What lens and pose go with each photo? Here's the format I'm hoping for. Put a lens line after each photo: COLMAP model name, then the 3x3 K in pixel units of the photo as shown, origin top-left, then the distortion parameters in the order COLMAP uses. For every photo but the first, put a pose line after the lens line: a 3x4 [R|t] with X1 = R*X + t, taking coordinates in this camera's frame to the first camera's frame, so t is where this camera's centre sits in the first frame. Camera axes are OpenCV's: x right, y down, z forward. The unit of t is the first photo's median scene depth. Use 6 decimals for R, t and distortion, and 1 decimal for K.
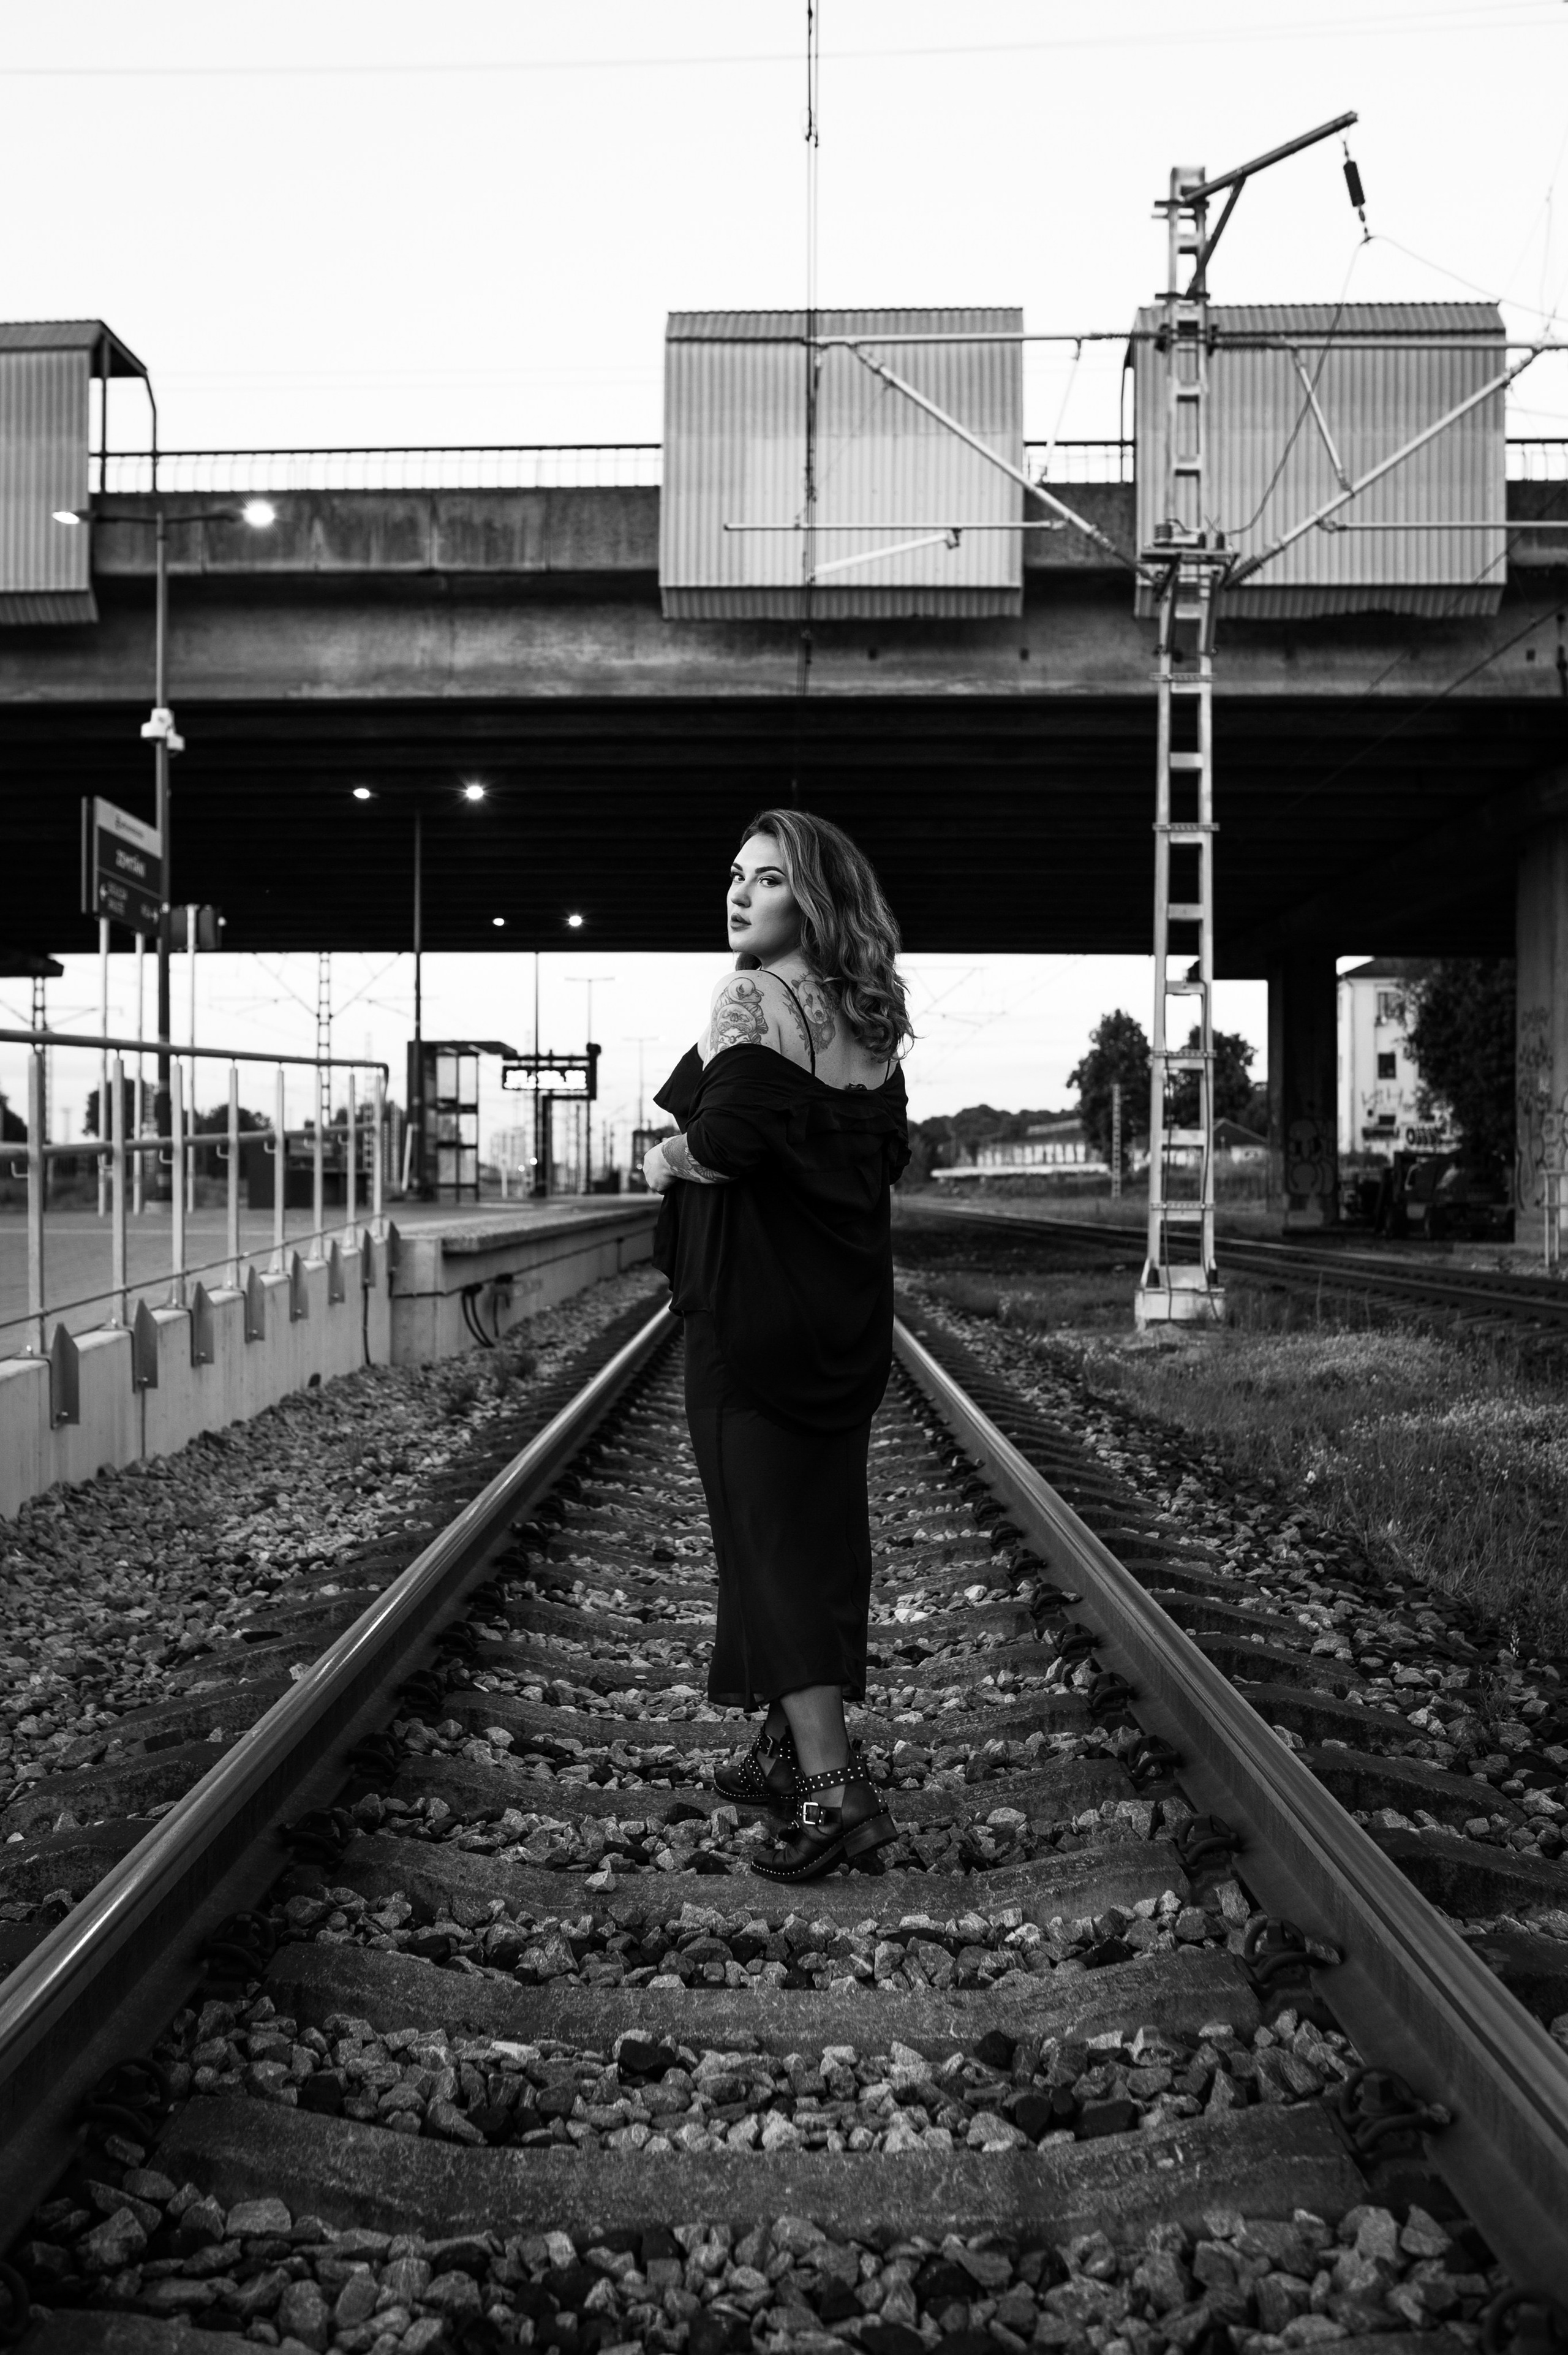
lens RADIAL K [[2348.8, 0, 784.0], [0, 2348.8, 1177.5], [0, 0, 1]] dist [-0.006045, -0.005074]
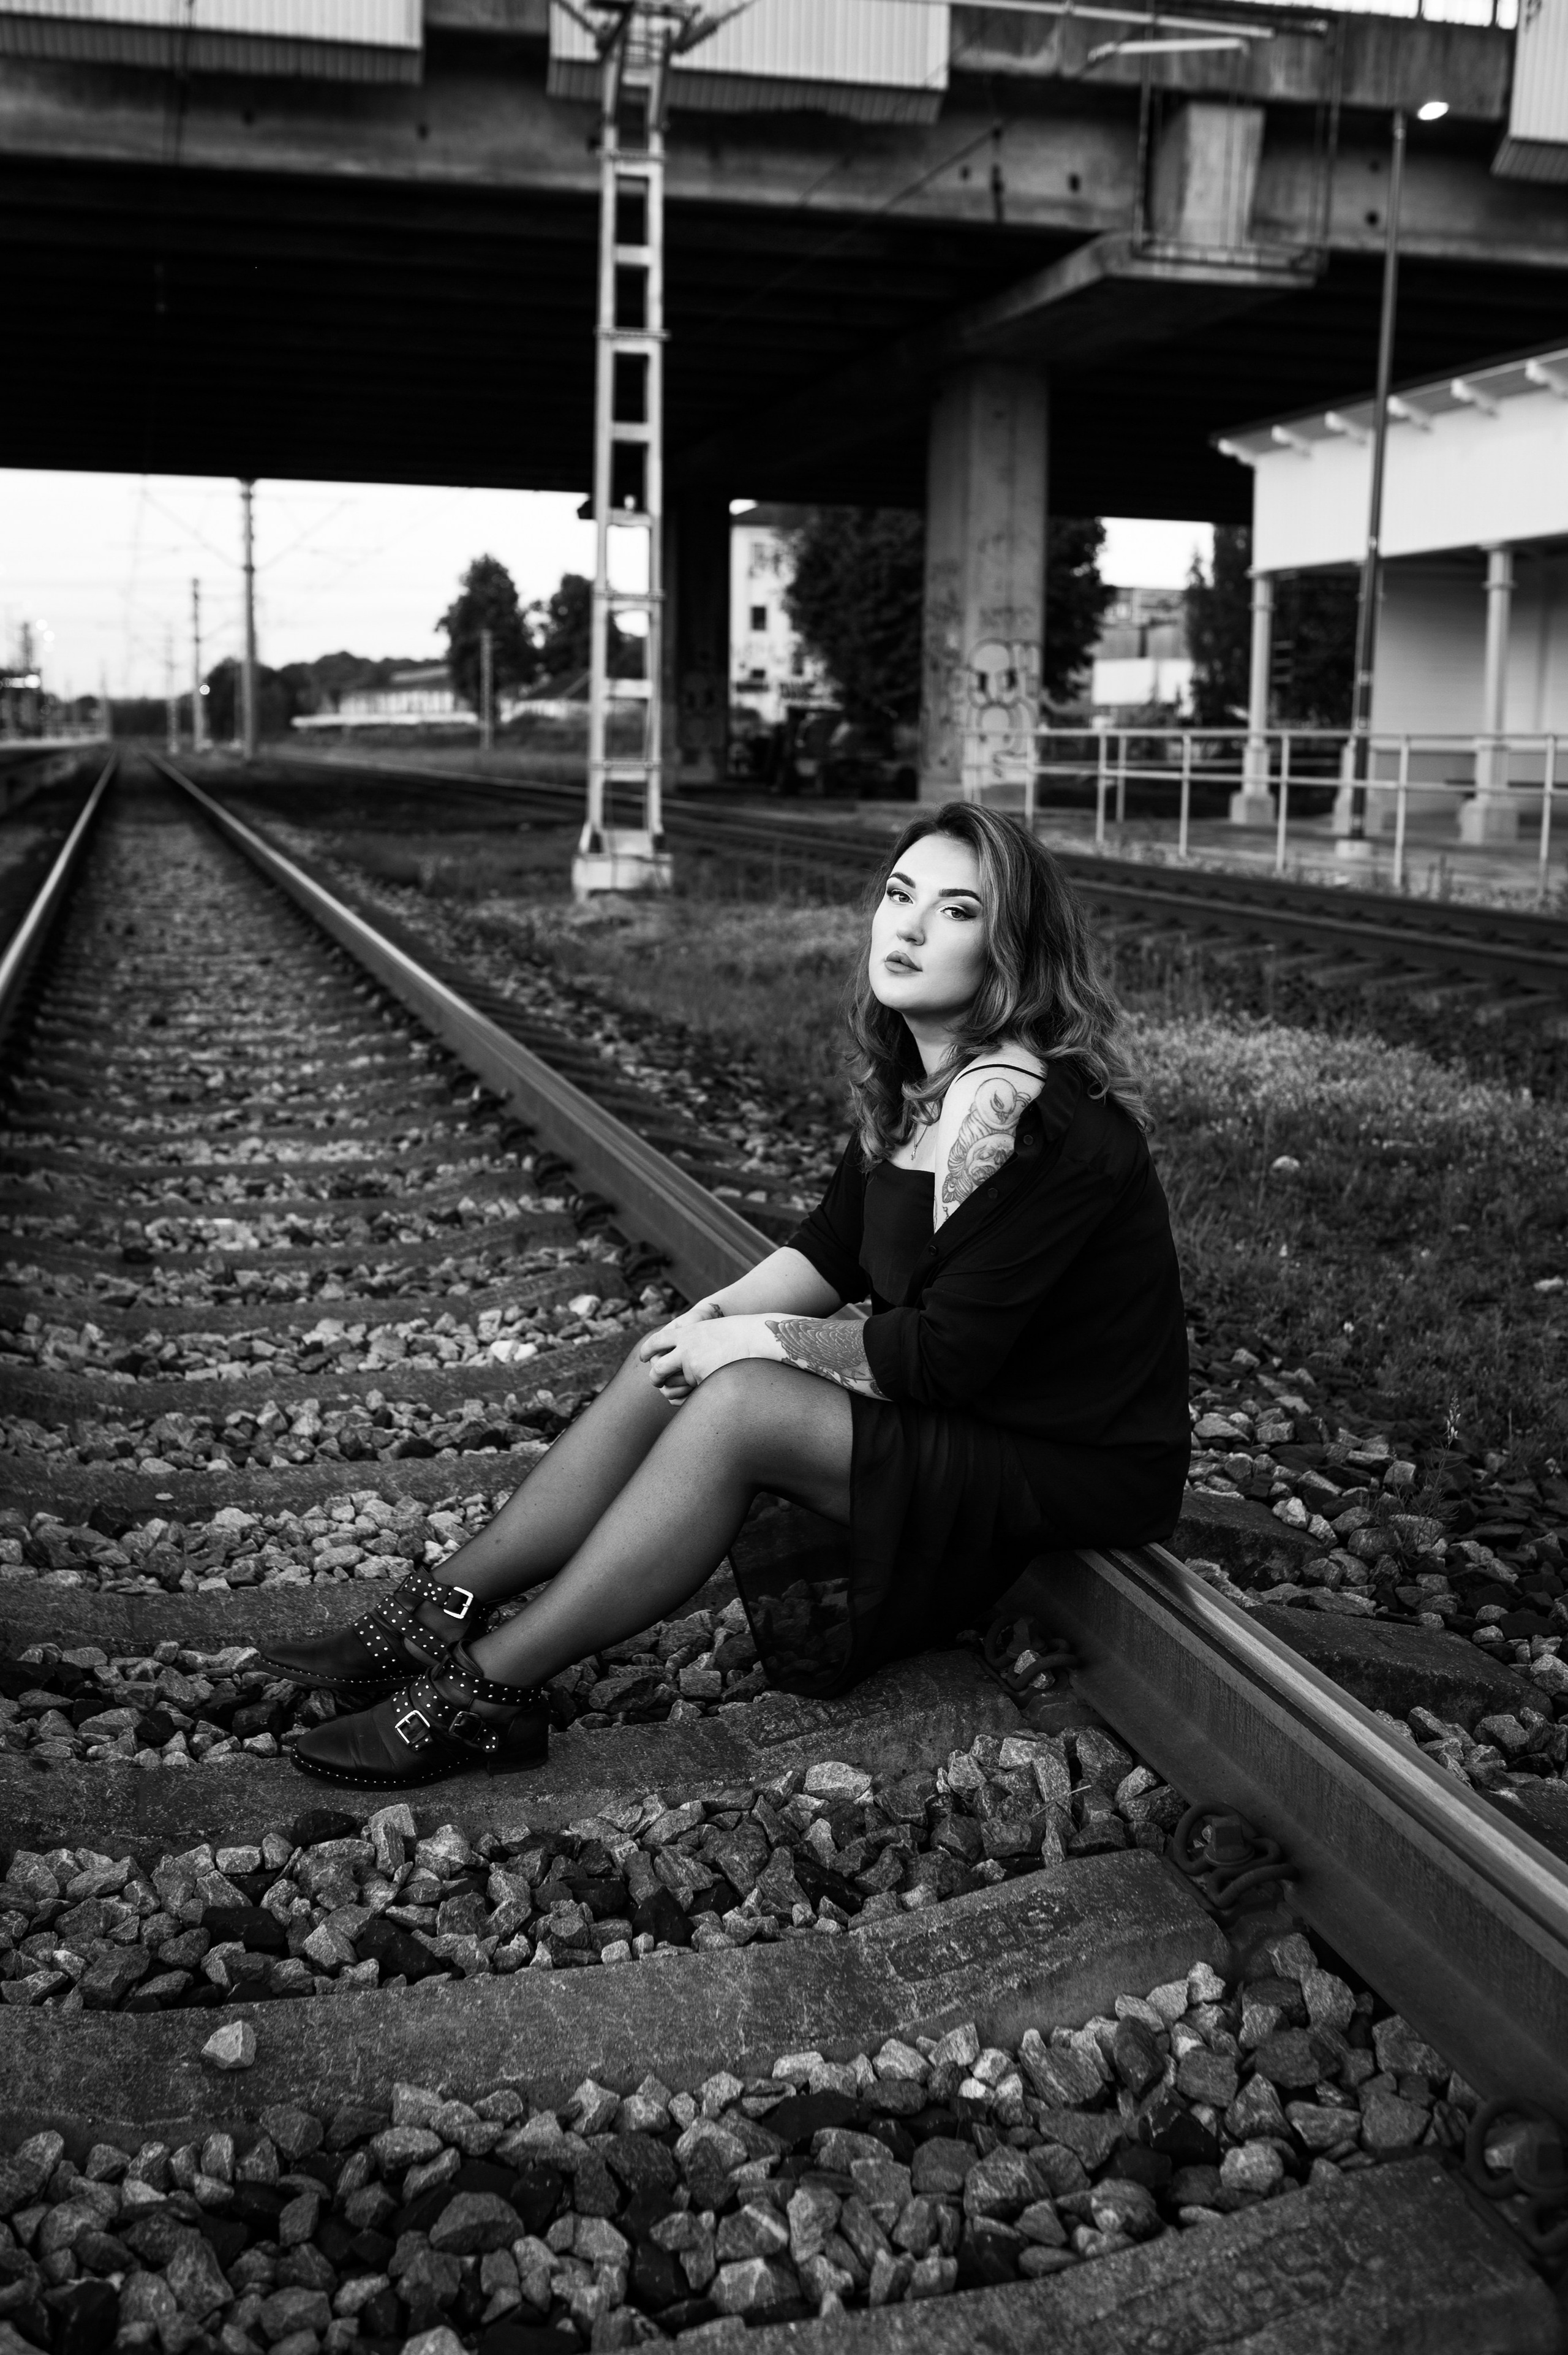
lens RADIAL K [[2393.6, 0, 784.0], [0, 2393.6, 1177.5], [0, 0, 1]] dist [-0.061918, 0.106155]
pose [[0.966253, -0.033035, 0.255468, -0.034634], [-0.014823, 0.982969, 0.183174, -0.002531], [-0.257168, -0.180779, 0.949307, 0.184503]]
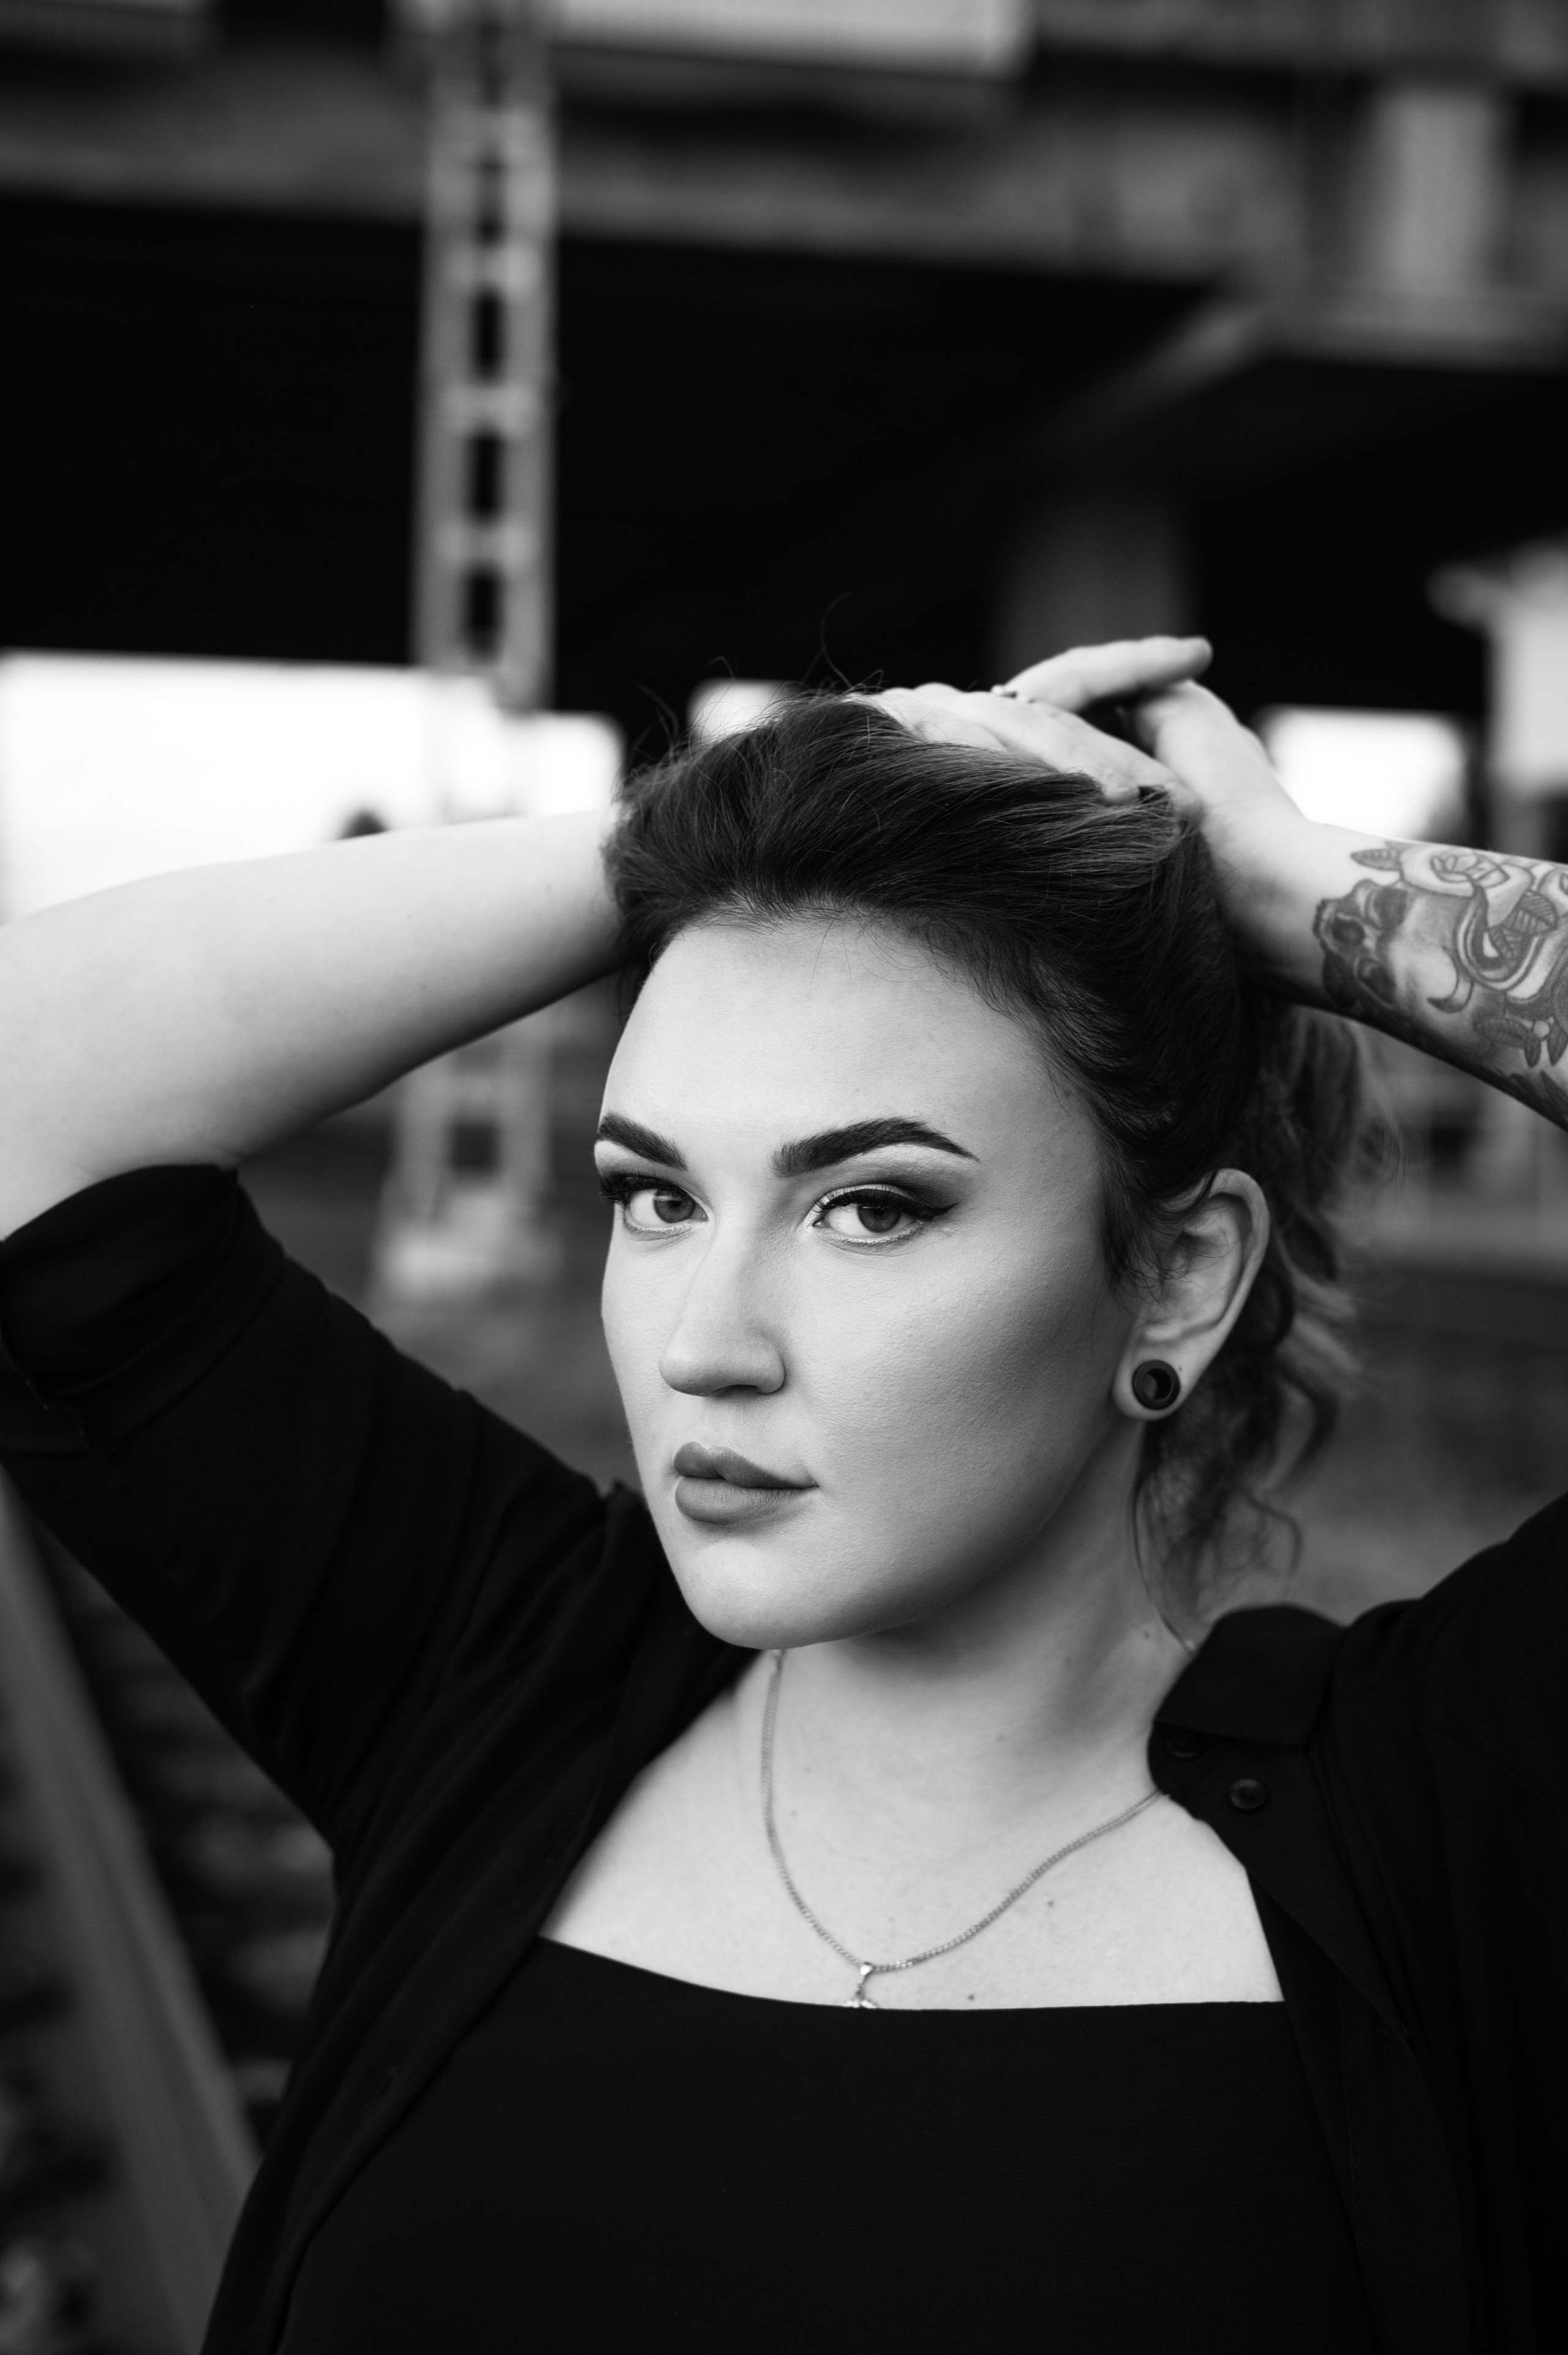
lens RADIAL K [[3521.5, 0, 784.0], [0, 3521.5, 1177.5], [0, 0, 1]] dist [0.020500, 0.035032]
pose [[0.967622, 0.000206, 0.252402, 0.083201], [-0.006807, 0.999657, 0.025278, 0.025876], [-0.252310, -0.026178, 0.967292, 0.503855]]
